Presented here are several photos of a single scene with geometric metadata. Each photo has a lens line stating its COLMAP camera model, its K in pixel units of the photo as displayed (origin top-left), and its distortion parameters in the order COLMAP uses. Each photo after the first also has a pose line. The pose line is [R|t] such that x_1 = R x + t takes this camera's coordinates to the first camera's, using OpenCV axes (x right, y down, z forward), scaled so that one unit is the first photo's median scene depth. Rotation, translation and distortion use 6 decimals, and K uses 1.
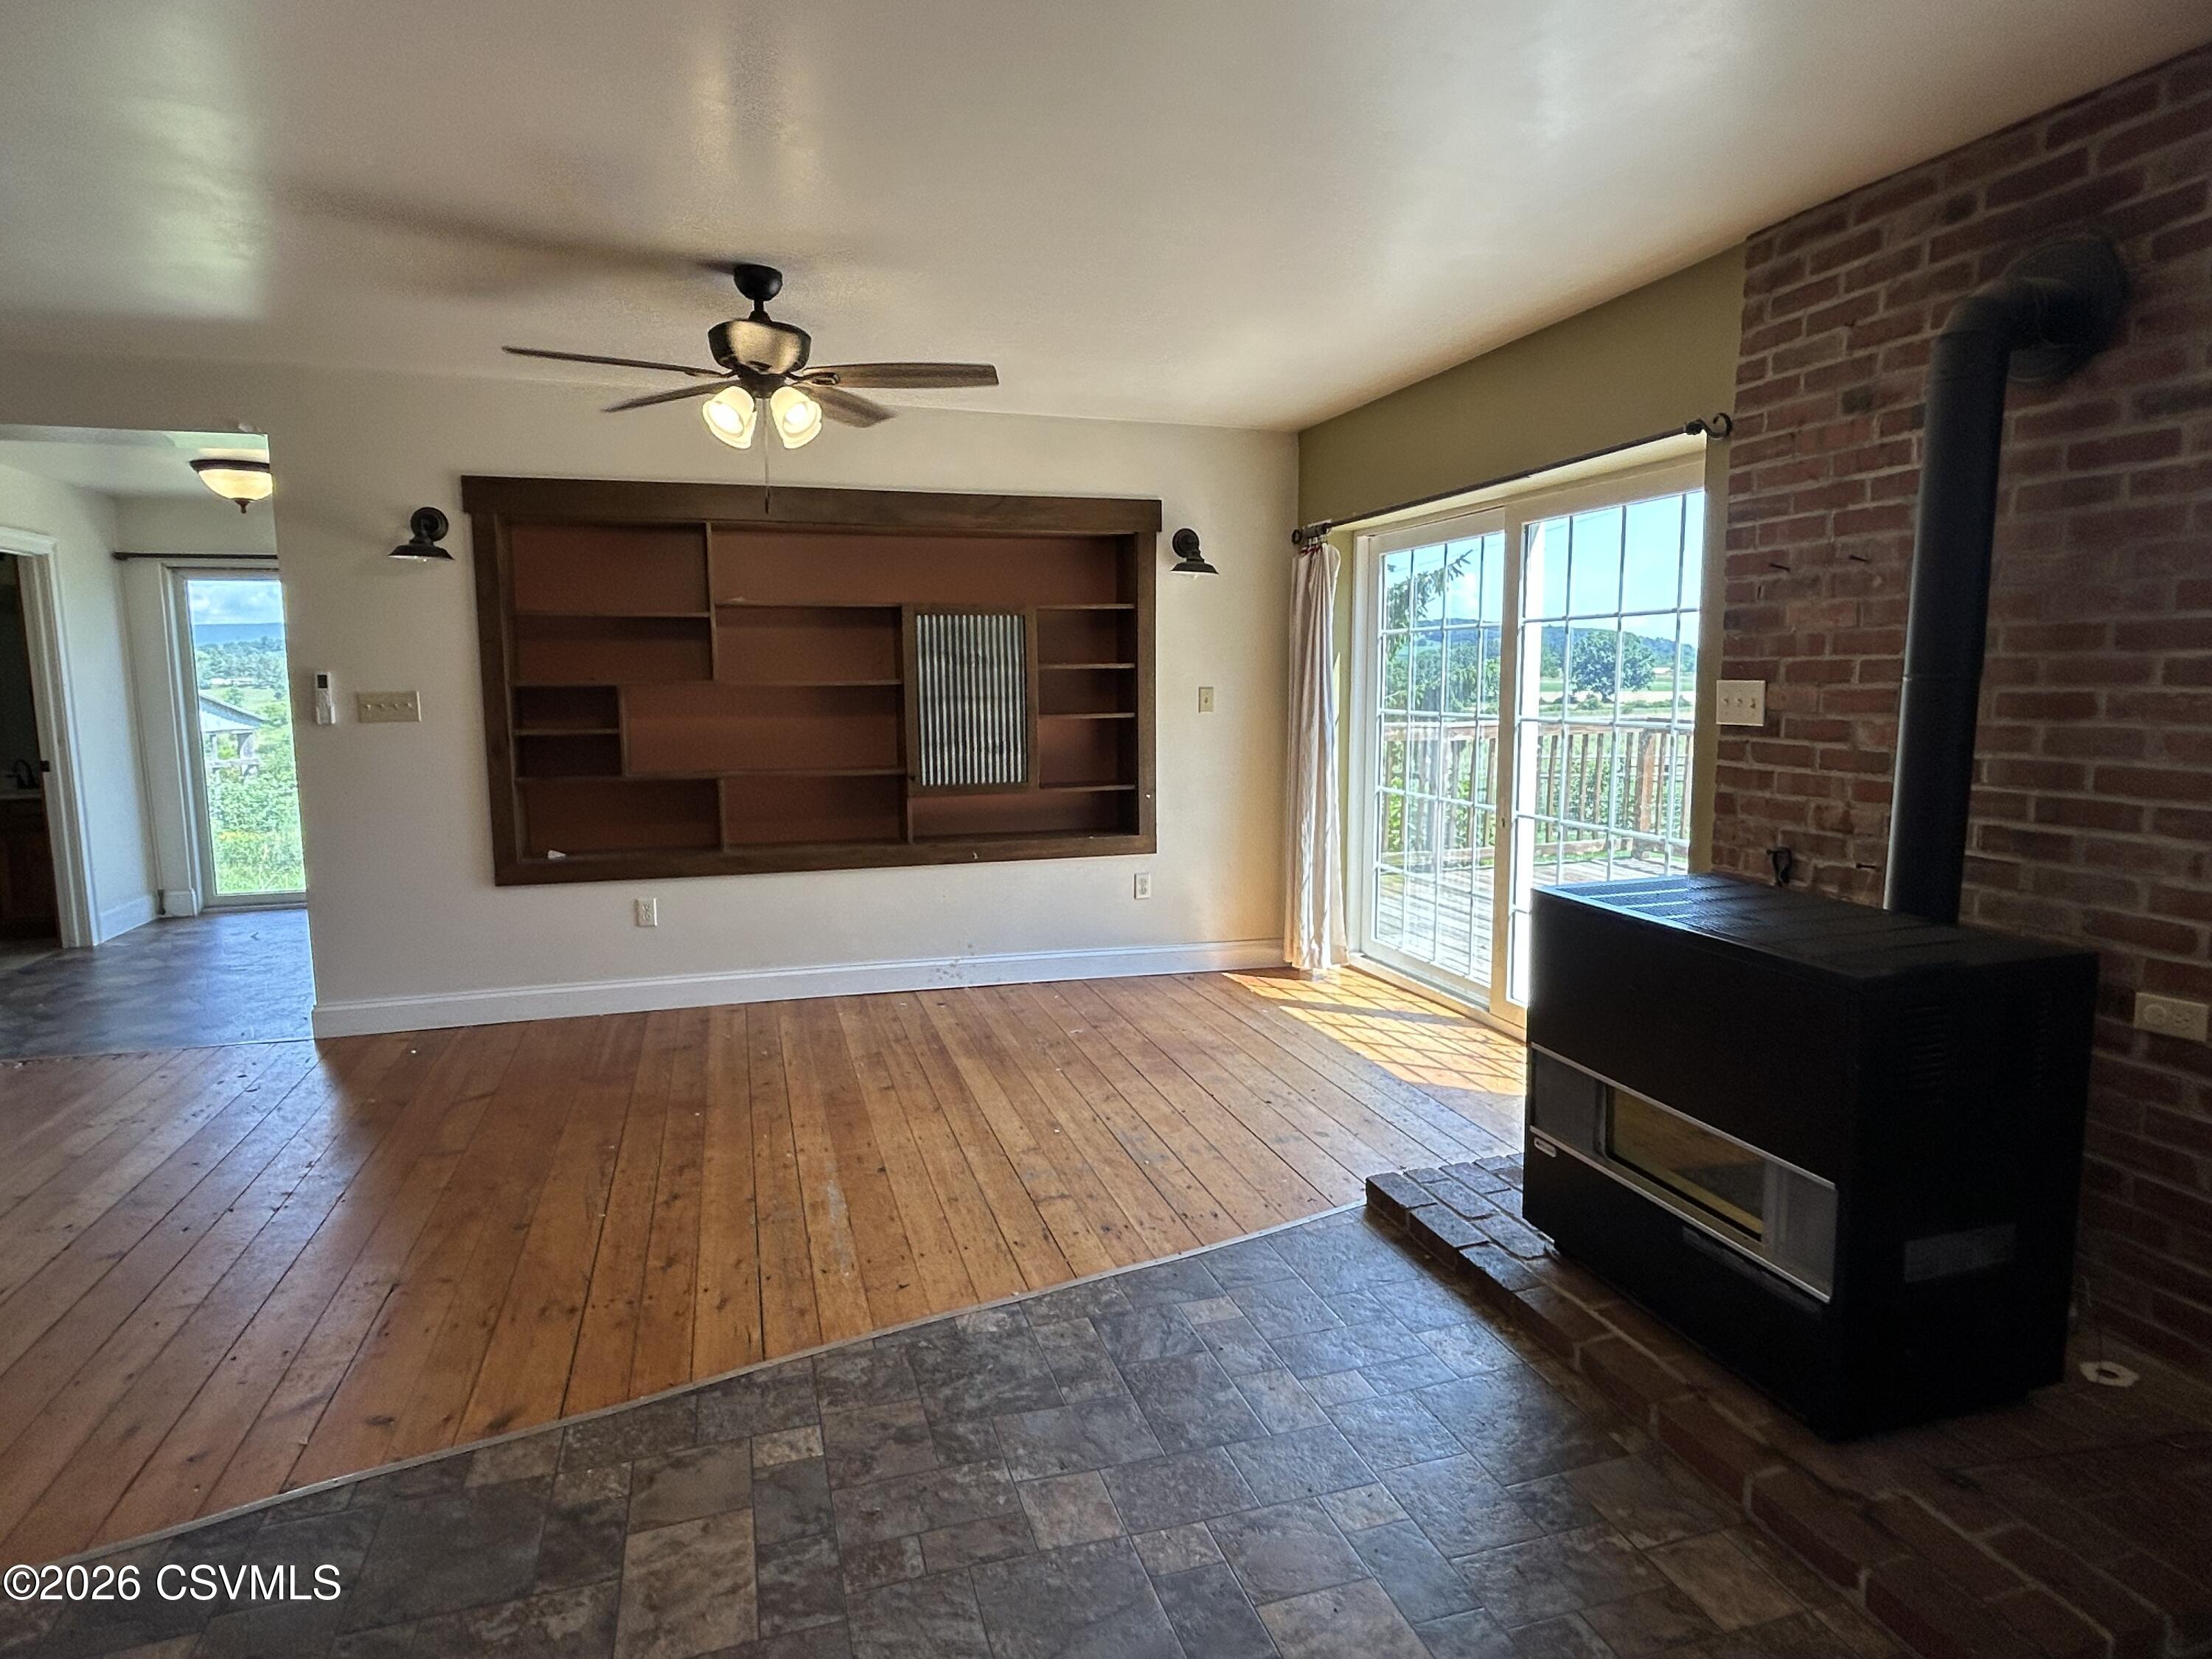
lens RADIAL K [[1238.4, 0, 1105.0], [0, 1238.4, 833.1], [0, 0, 1]] dist [-0.006294, 0.004990]
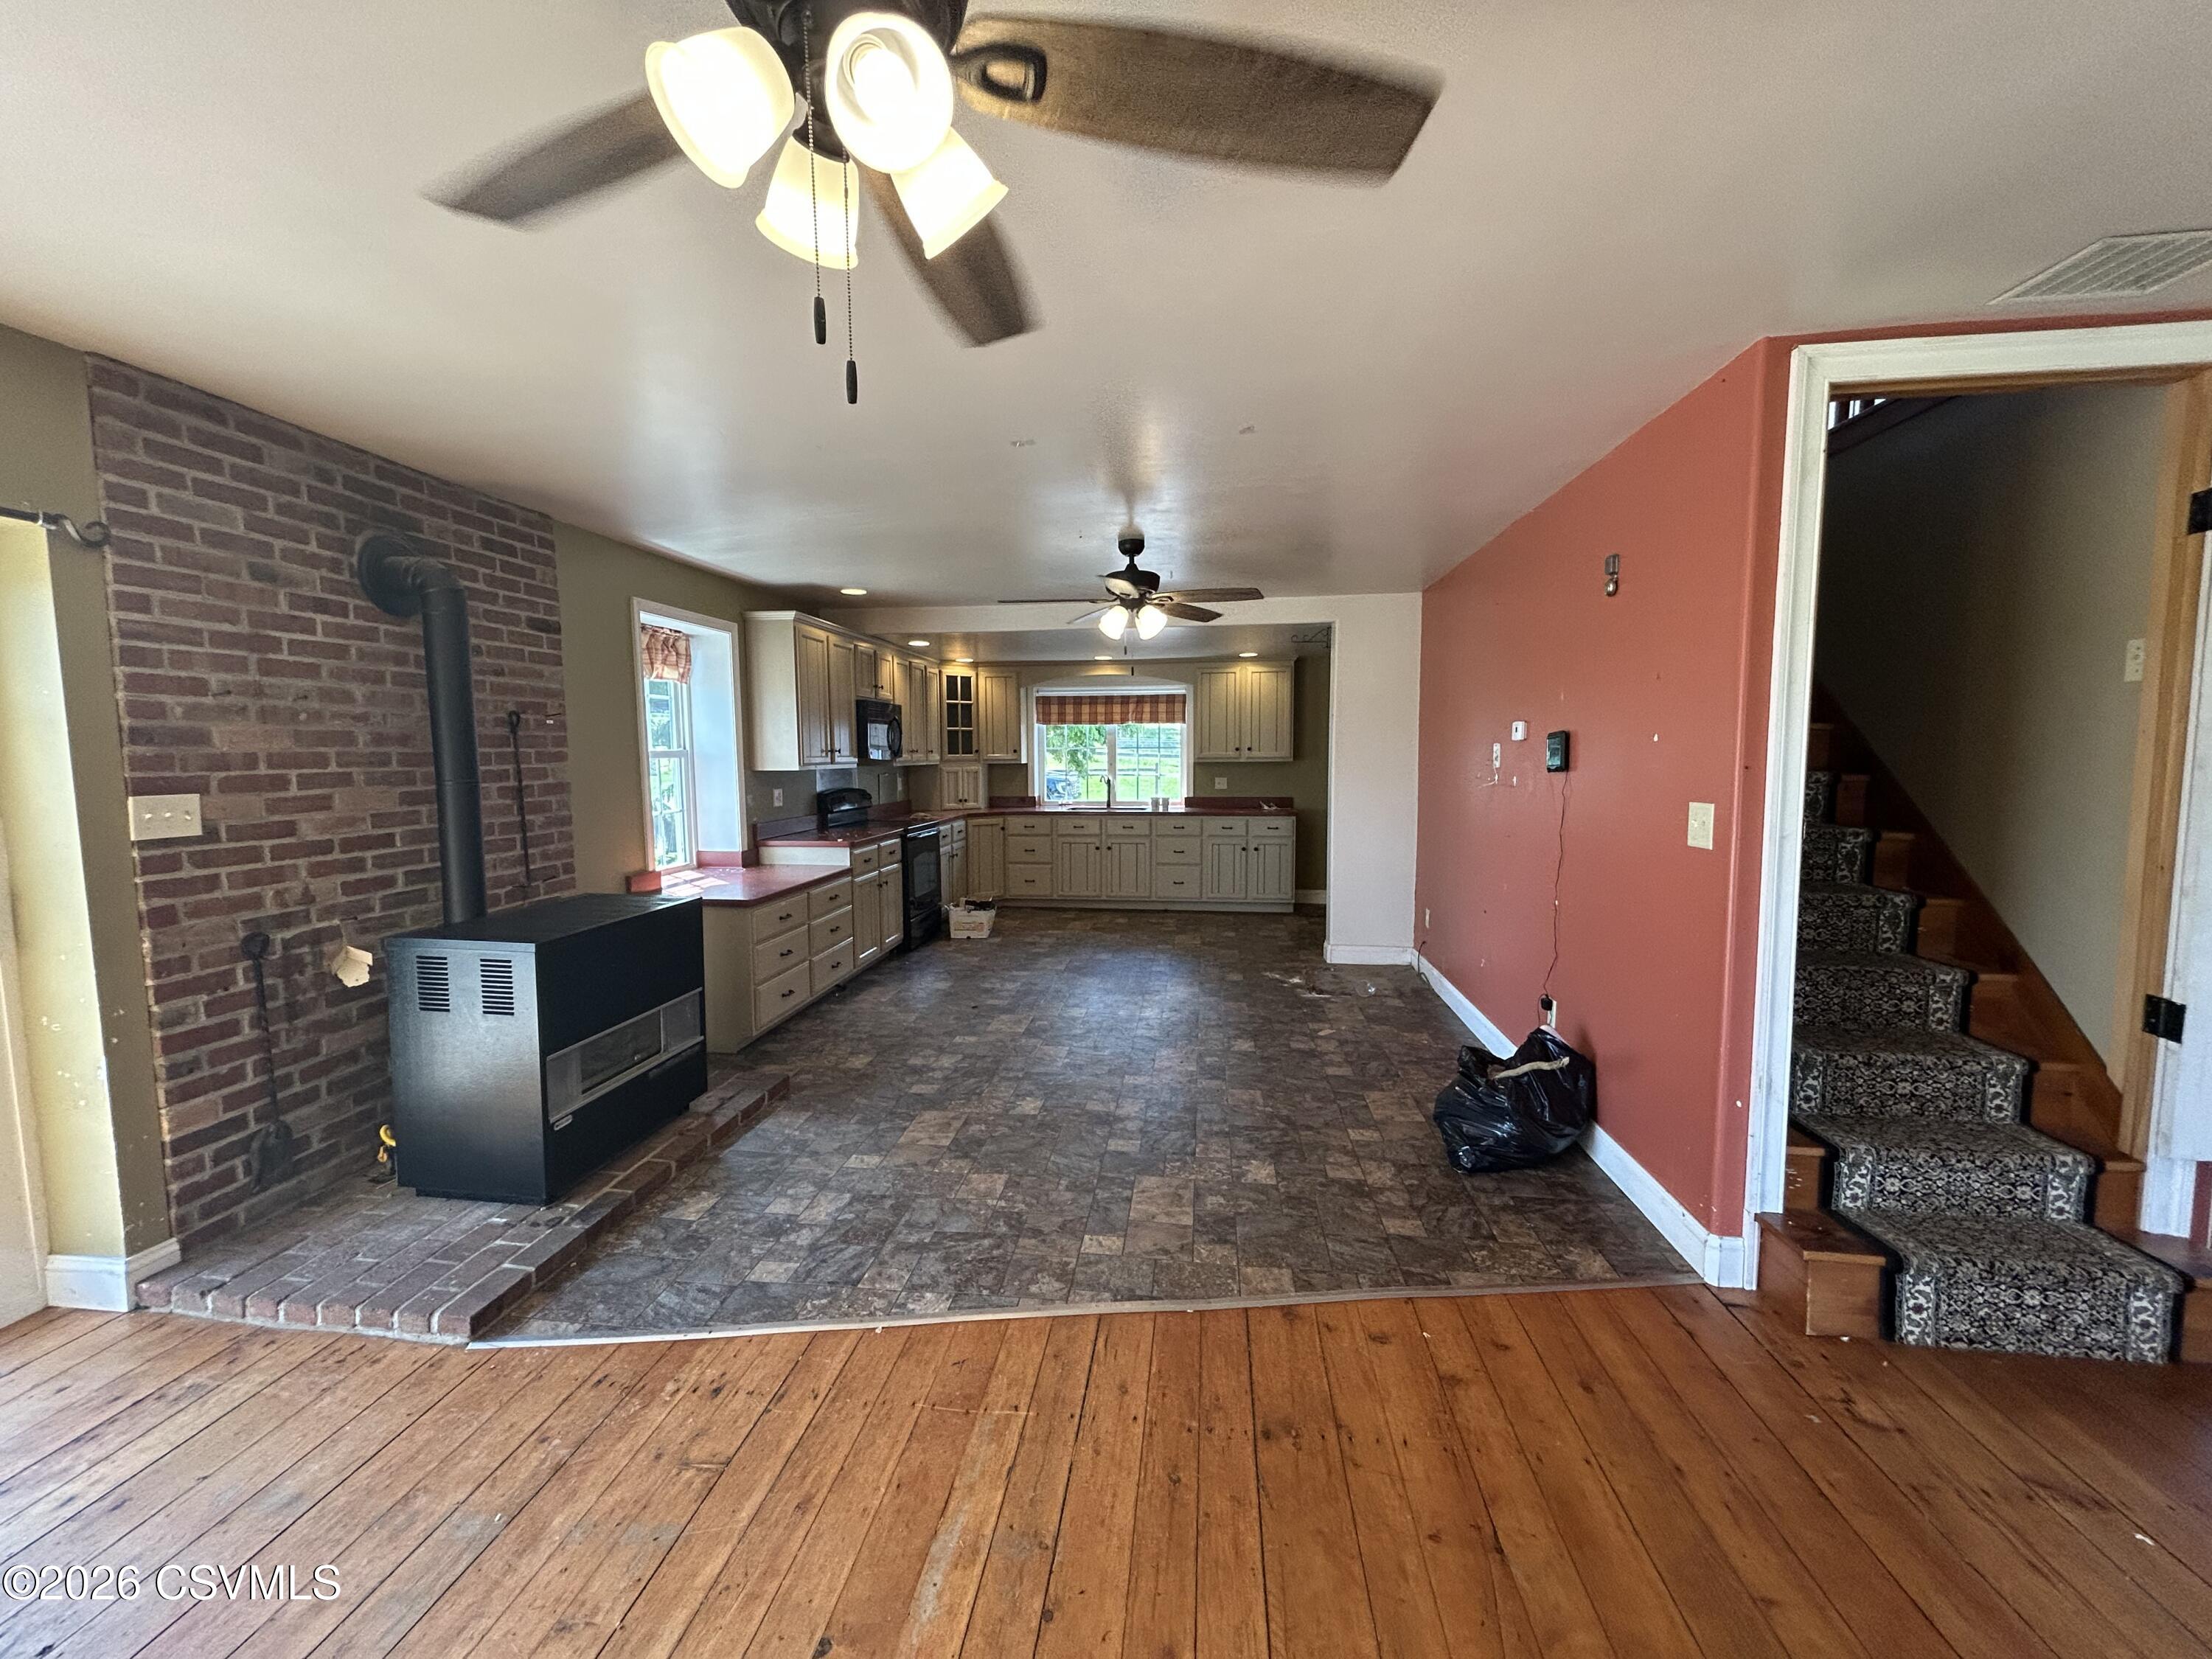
lens RADIAL K [[890.5, 0, 1097.5], [0, 890.5, 832.4], [0, 0, 1]] dist [0.001629, 0.000262]
pose [[-0.914325, -0.022511, 0.404356, -0.507566], [0.066906, 0.976338, 0.205640, -0.196377], [-0.399417, 0.215075, -0.891184, 1.375999]]
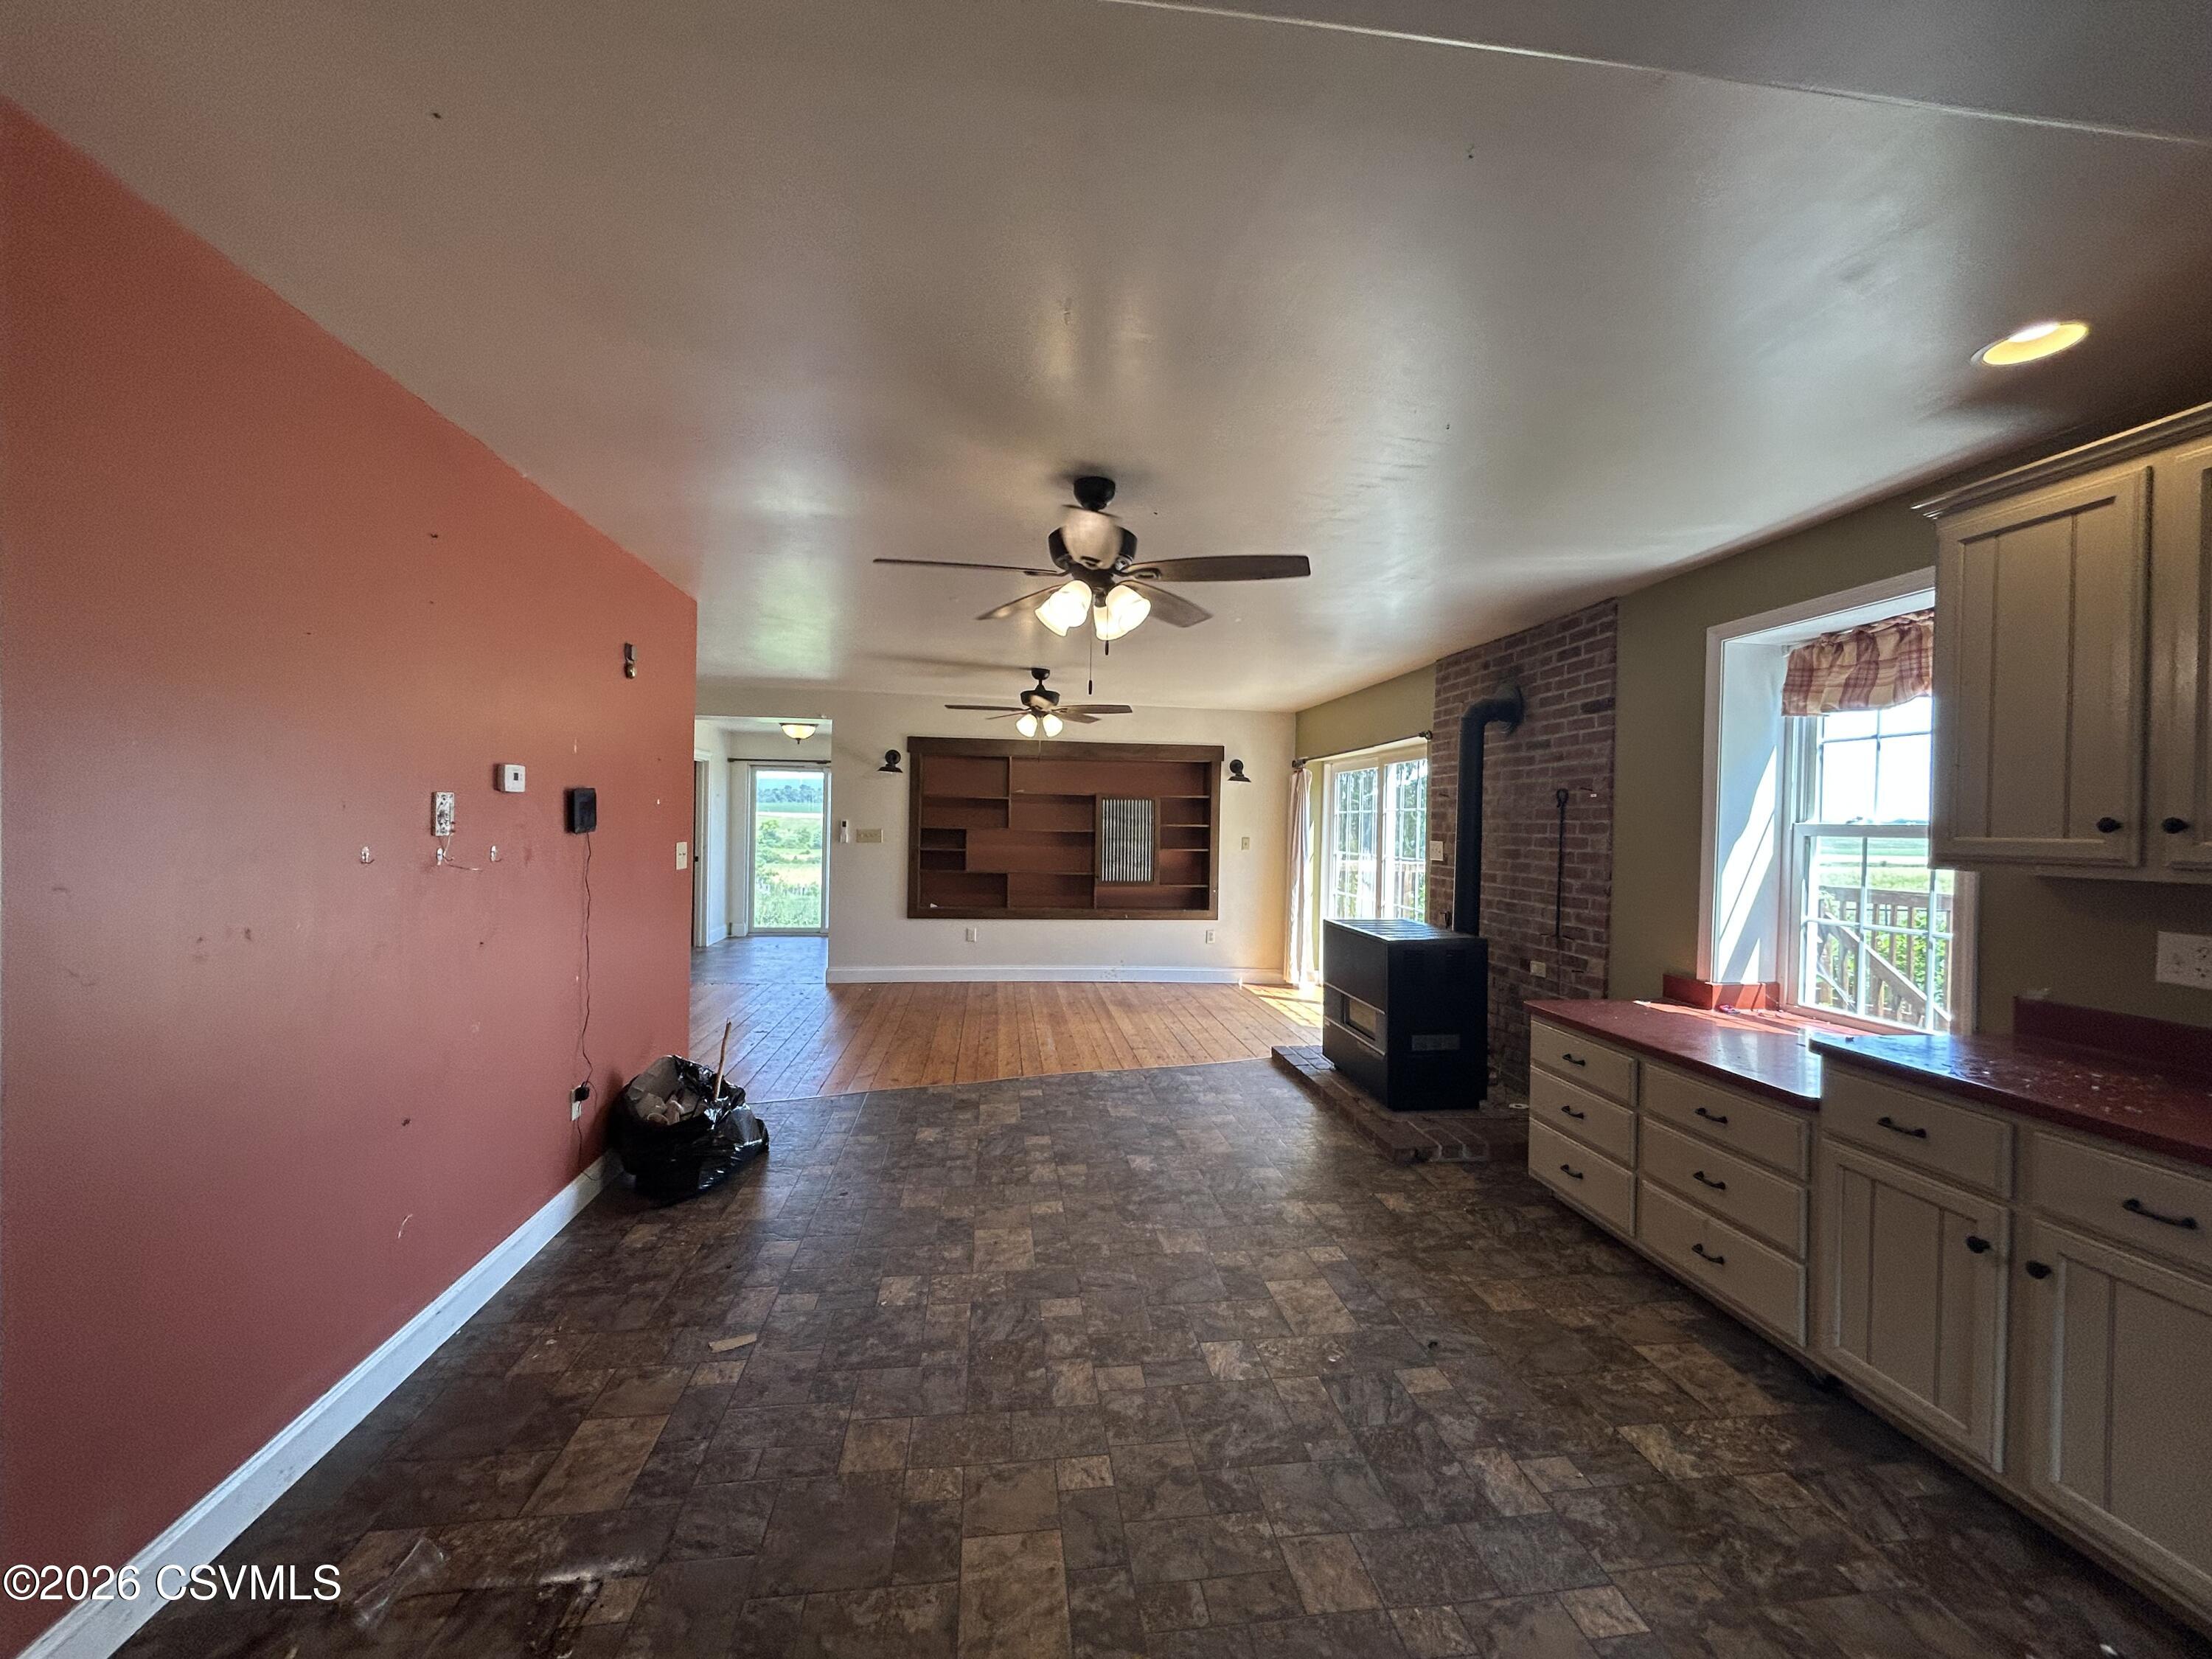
lens RADIAL K [[890.5, 0, 1104.2], [0, 890.5, 830.3], [0, 0, 1]] dist [0.001629, 0.000262]
pose [[0.984881, 0.026903, -0.171129, 0.181800], [-0.047316, 0.992081, -0.116349, 0.085316], [0.166644, 0.122687, 0.978355, -0.780943]]
